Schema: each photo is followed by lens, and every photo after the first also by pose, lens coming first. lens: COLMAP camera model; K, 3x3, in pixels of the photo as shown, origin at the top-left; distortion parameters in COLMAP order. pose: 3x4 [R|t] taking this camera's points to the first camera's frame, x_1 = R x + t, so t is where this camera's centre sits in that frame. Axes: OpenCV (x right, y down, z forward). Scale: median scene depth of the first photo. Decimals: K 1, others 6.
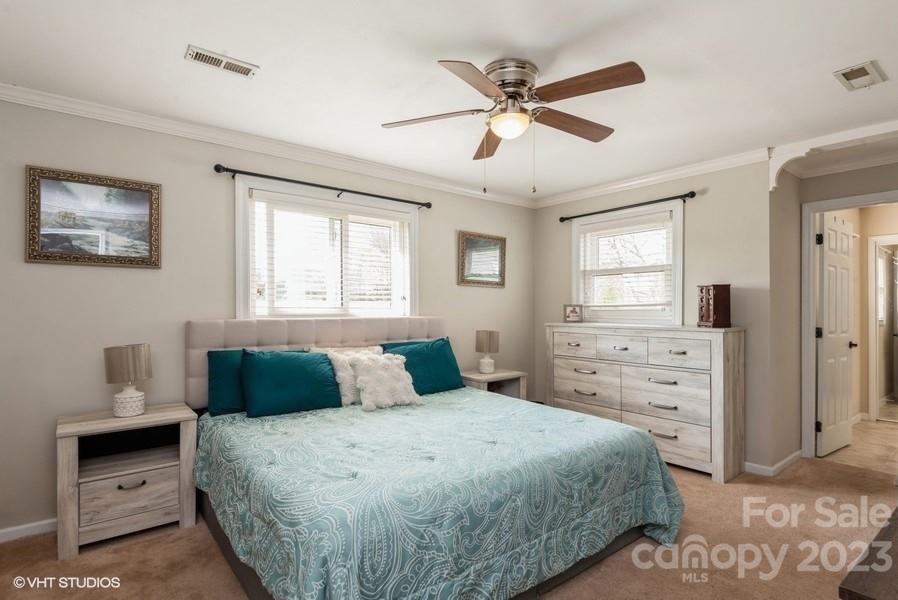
lens RADIAL K [[461.2, 0, 447.0], [0, 461.2, 309.4], [0, 0, 1]] dist [0.005326, -0.003491]
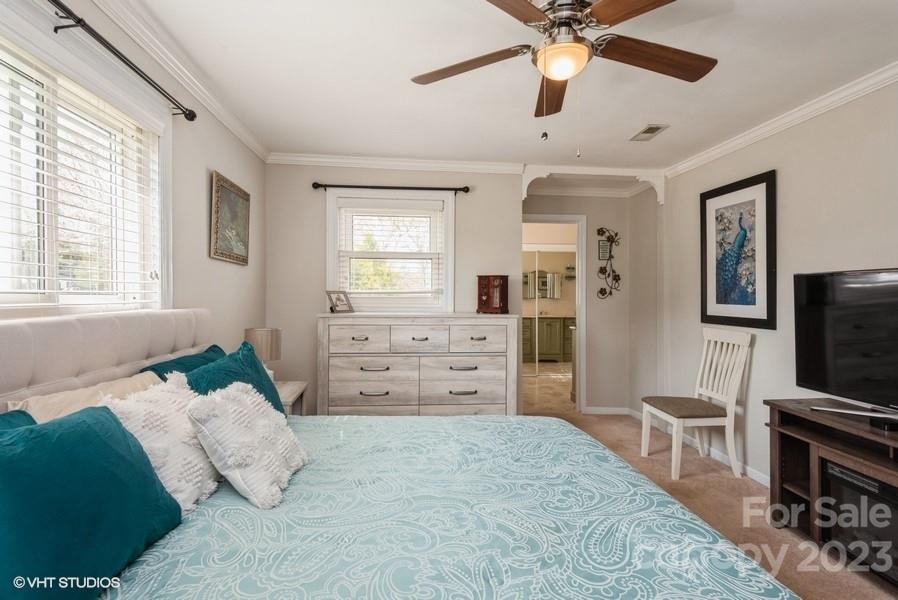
lens RADIAL K [[461.2, 0, 449.3], [0, 461.2, 294.7], [0, 0, 1]] dist [0.005326, -0.003491]
pose [[0.548226, 0.003186, 0.836324, -0.372133], [-0.003432, 0.999993, -0.001559, -0.003530], [-0.836323, -0.002016, 0.548233, 0.440432]]
